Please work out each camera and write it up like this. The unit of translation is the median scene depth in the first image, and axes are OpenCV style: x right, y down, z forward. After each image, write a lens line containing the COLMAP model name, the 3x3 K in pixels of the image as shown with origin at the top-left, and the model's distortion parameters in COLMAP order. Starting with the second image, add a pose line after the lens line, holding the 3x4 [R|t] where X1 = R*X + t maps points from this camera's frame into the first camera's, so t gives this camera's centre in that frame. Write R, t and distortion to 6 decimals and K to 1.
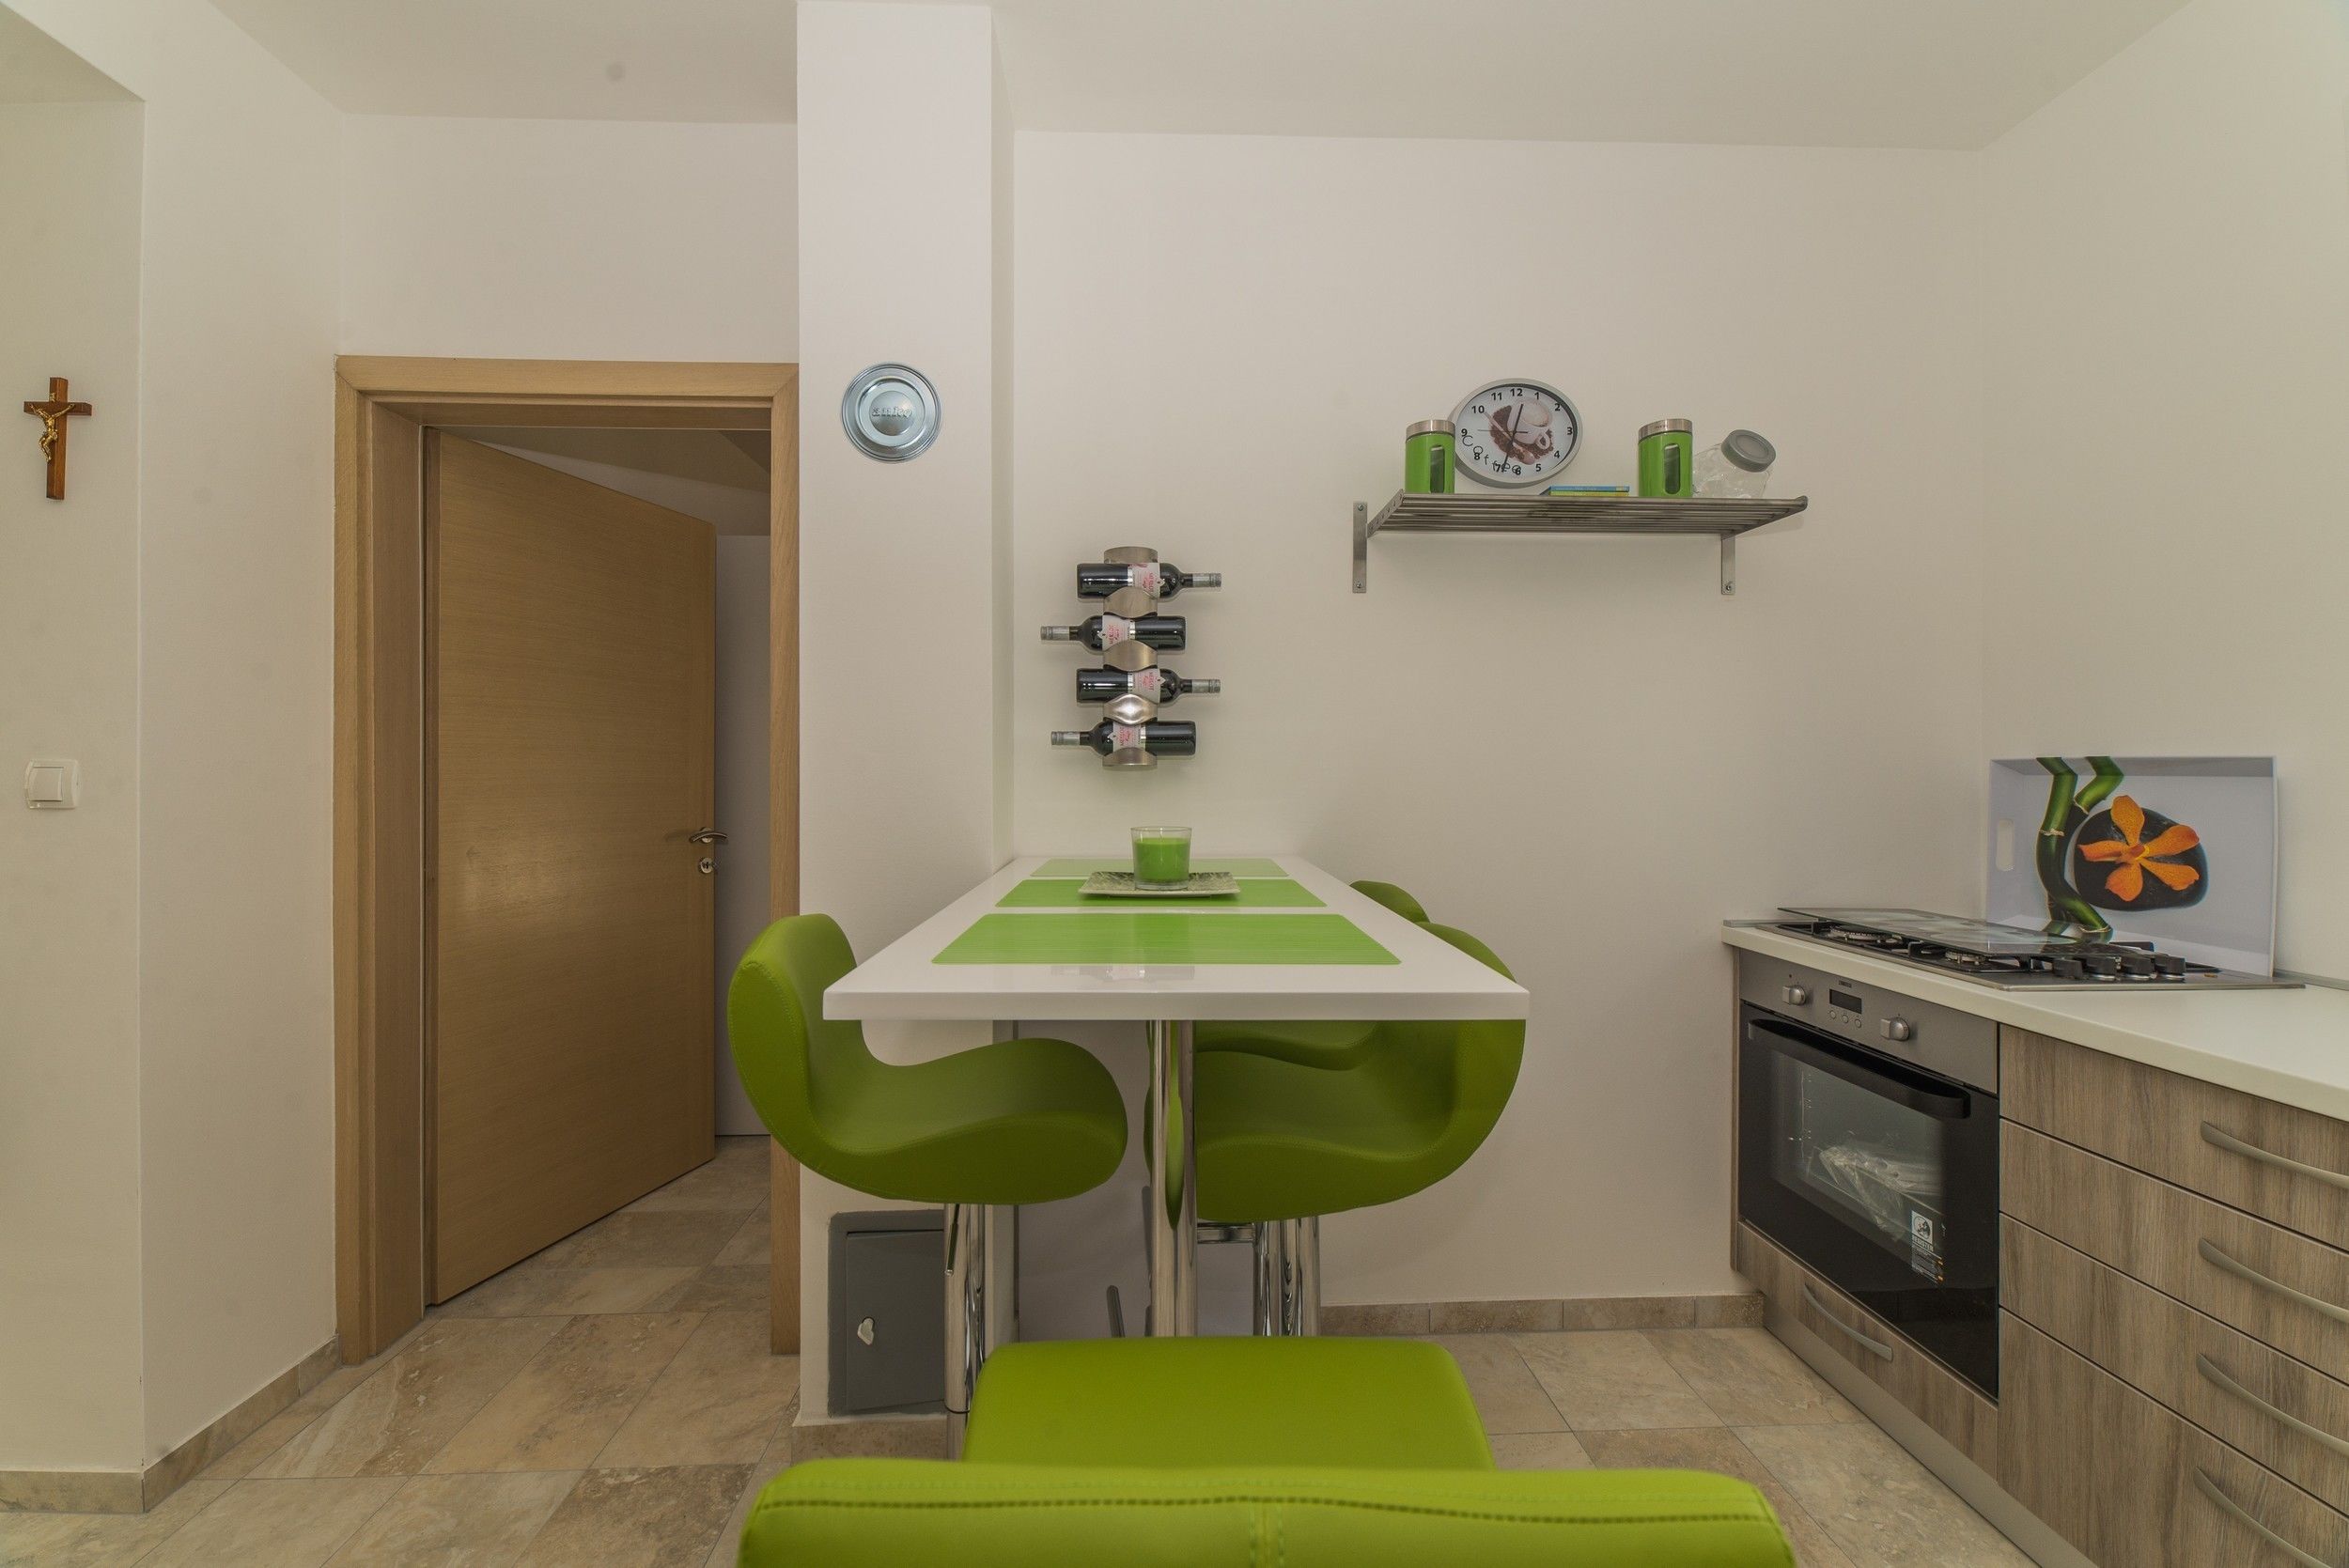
lens RADIAL K [[924.8, 0, 1161.4], [0, 924.8, 758.0], [0, 0, 1]] dist [-0.002180, -0.000435]
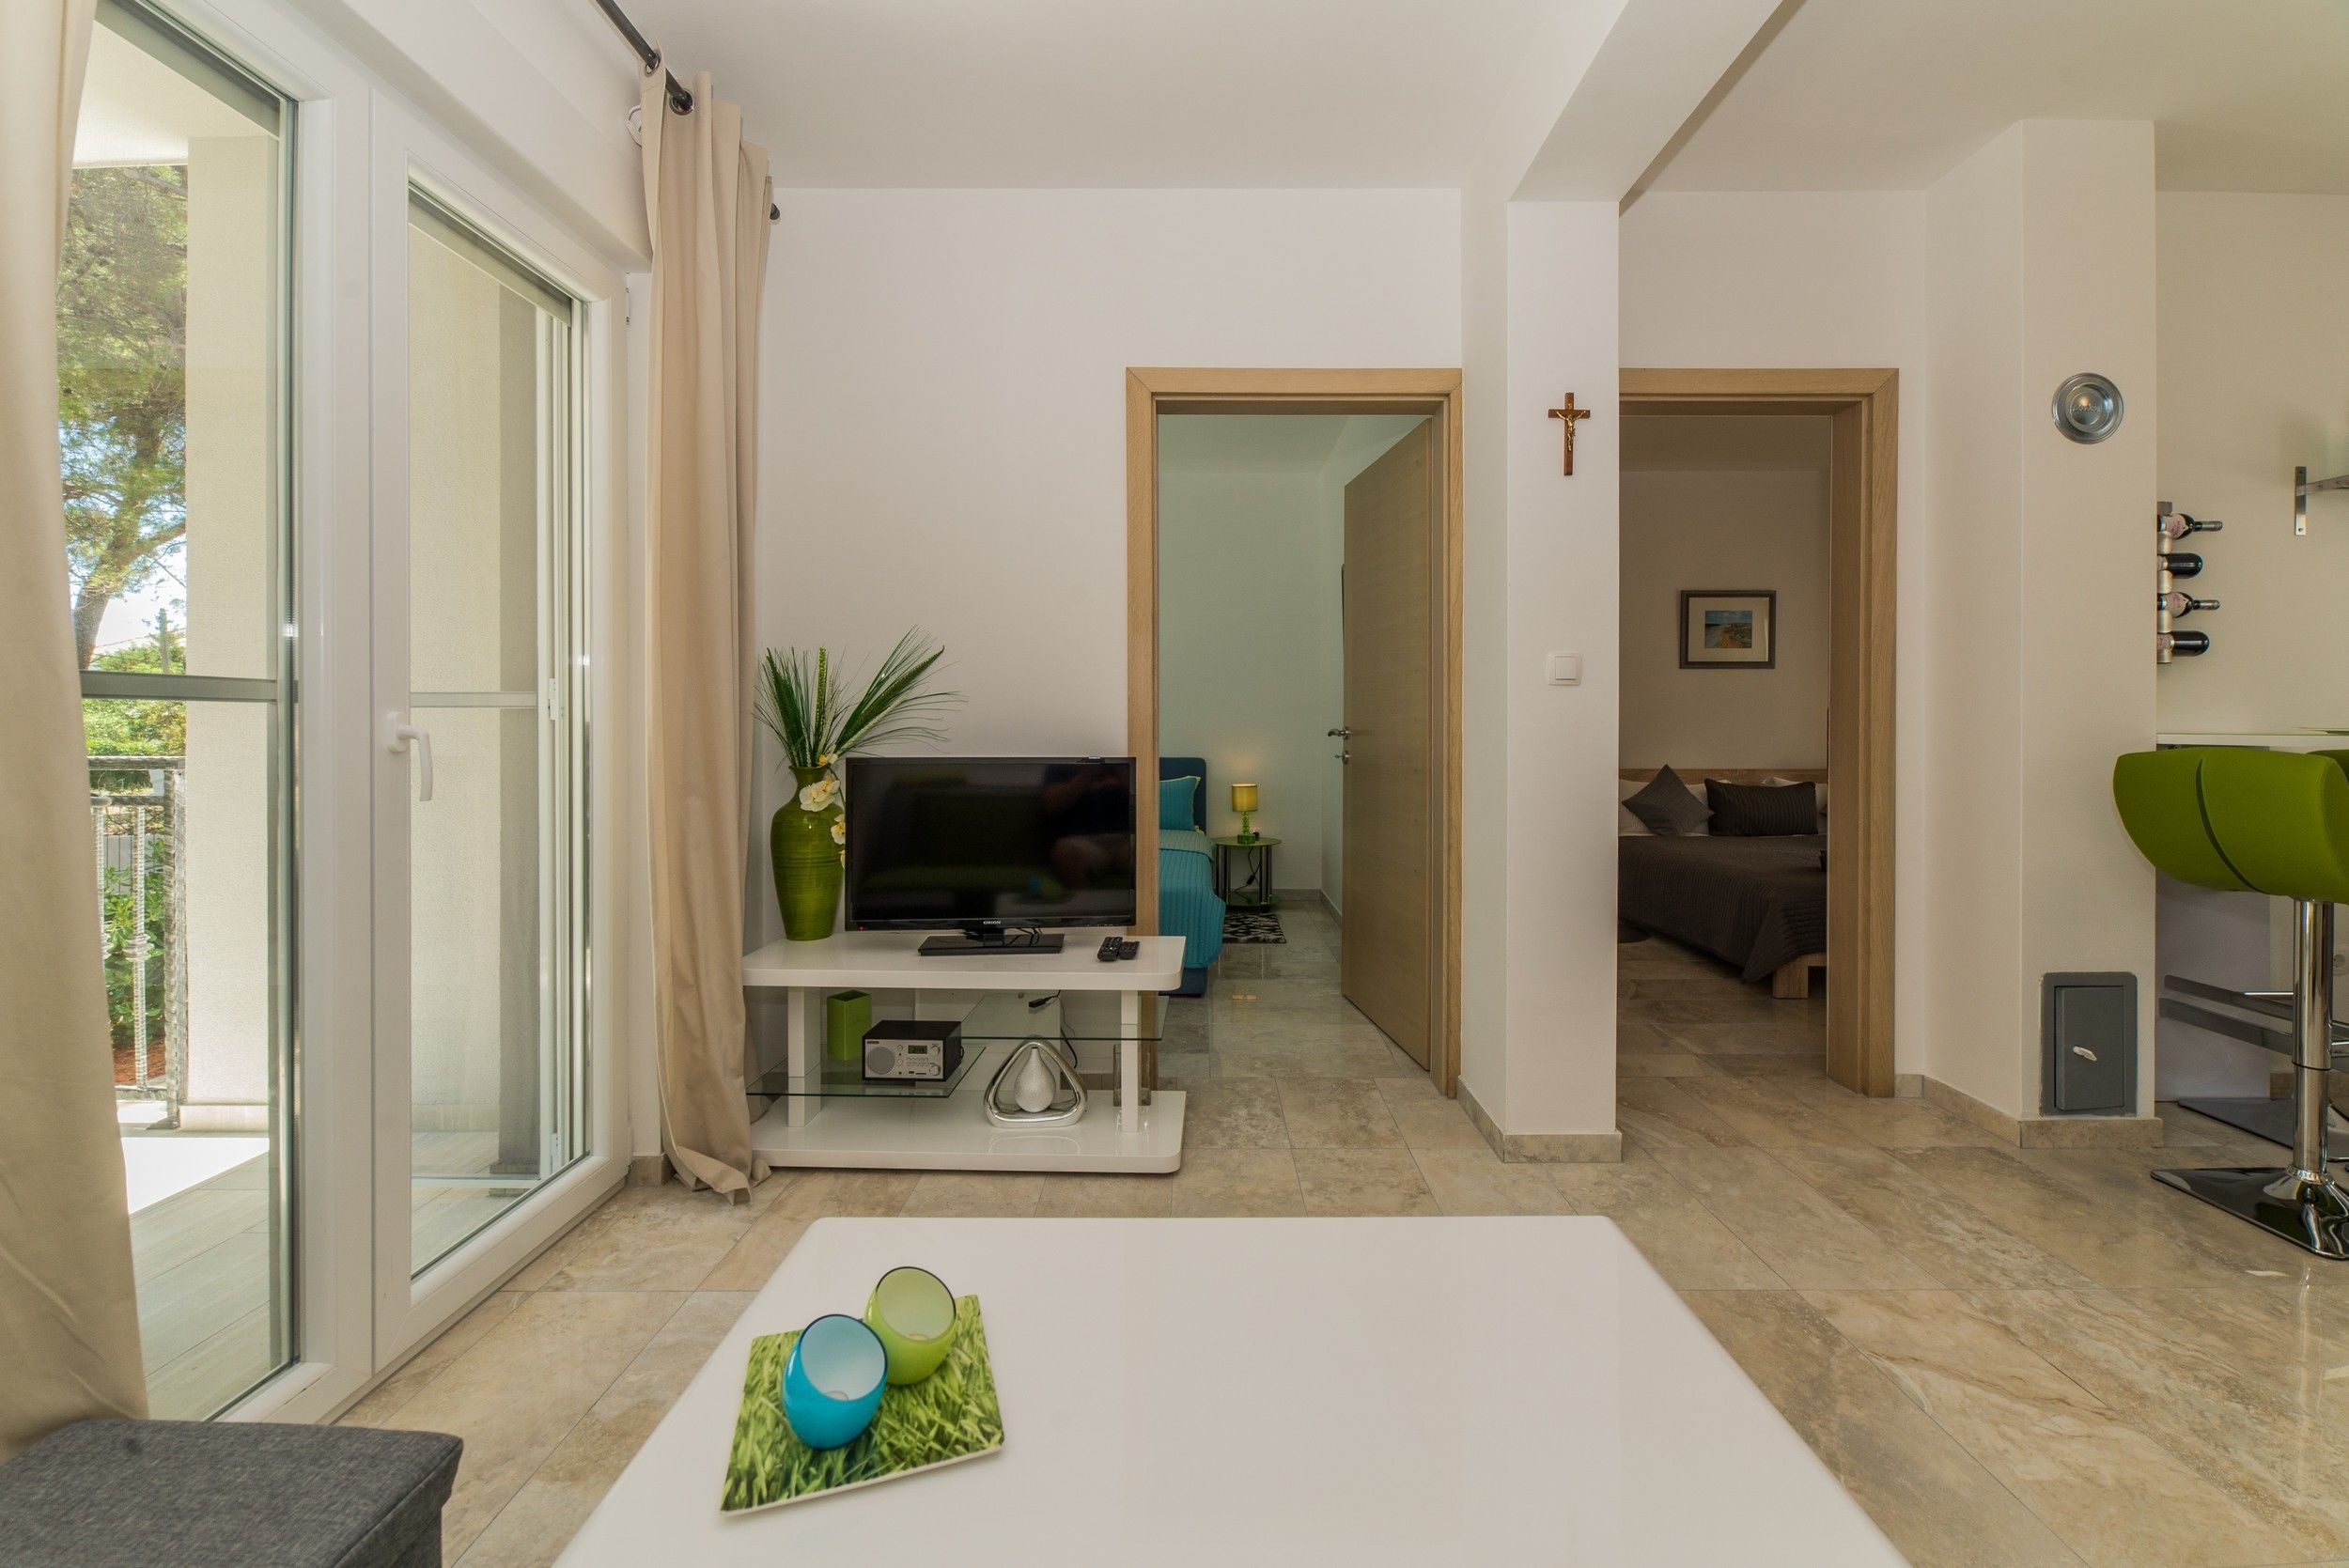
lens RADIAL K [[916.2, 0, 1195.1], [0, 916.2, 732.5], [0, 0, 1]] dist [-0.001659, -0.000286]
pose [[0.999147, 0.001339, -0.041283, -1.382588], [-0.000625, 0.999850, 0.017311, 0.084902], [0.041300, -0.017271, 0.998998, -0.391083]]
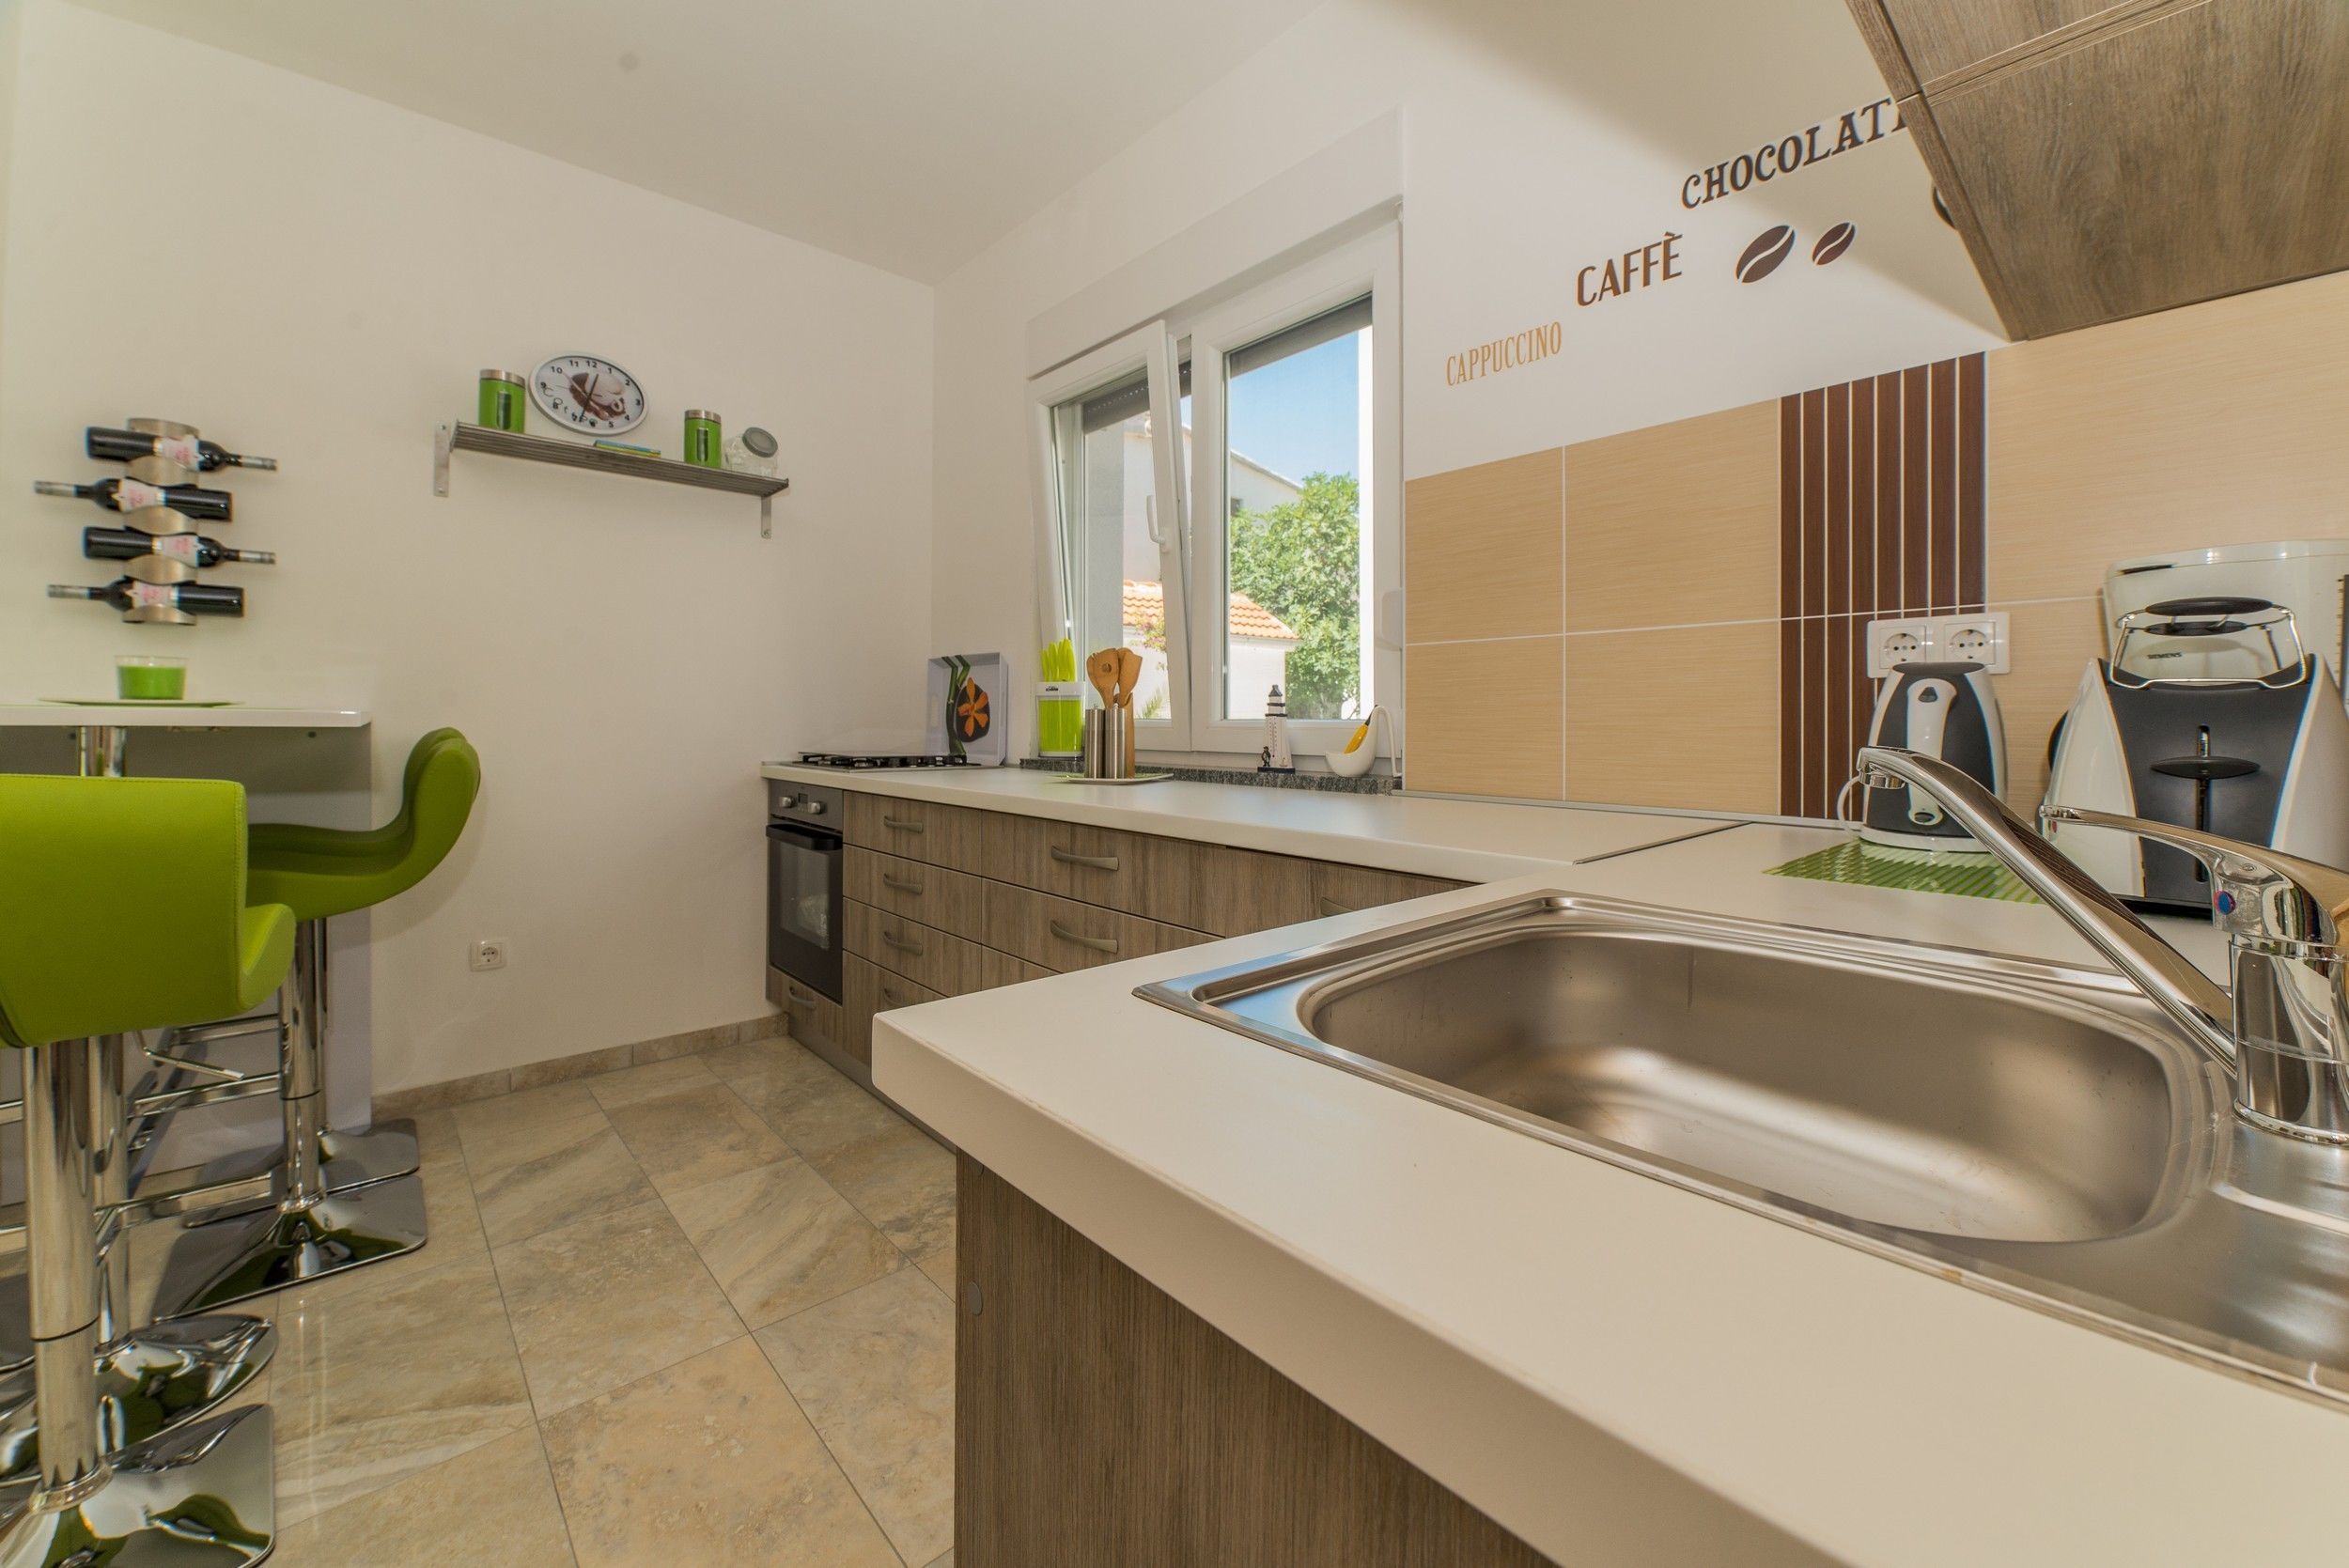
lens RADIAL K [[912.3, 0, 1180.4], [0, 912.3, 721.5], [0, 0, 1]] dist [-0.001501, -0.004838]
pose [[0.764127, 0.005226, 0.645044, 0.198178], [-0.014156, 0.999862, 0.008669, 0.097056], [-0.644910, -0.015755, 0.764096, -0.571591]]
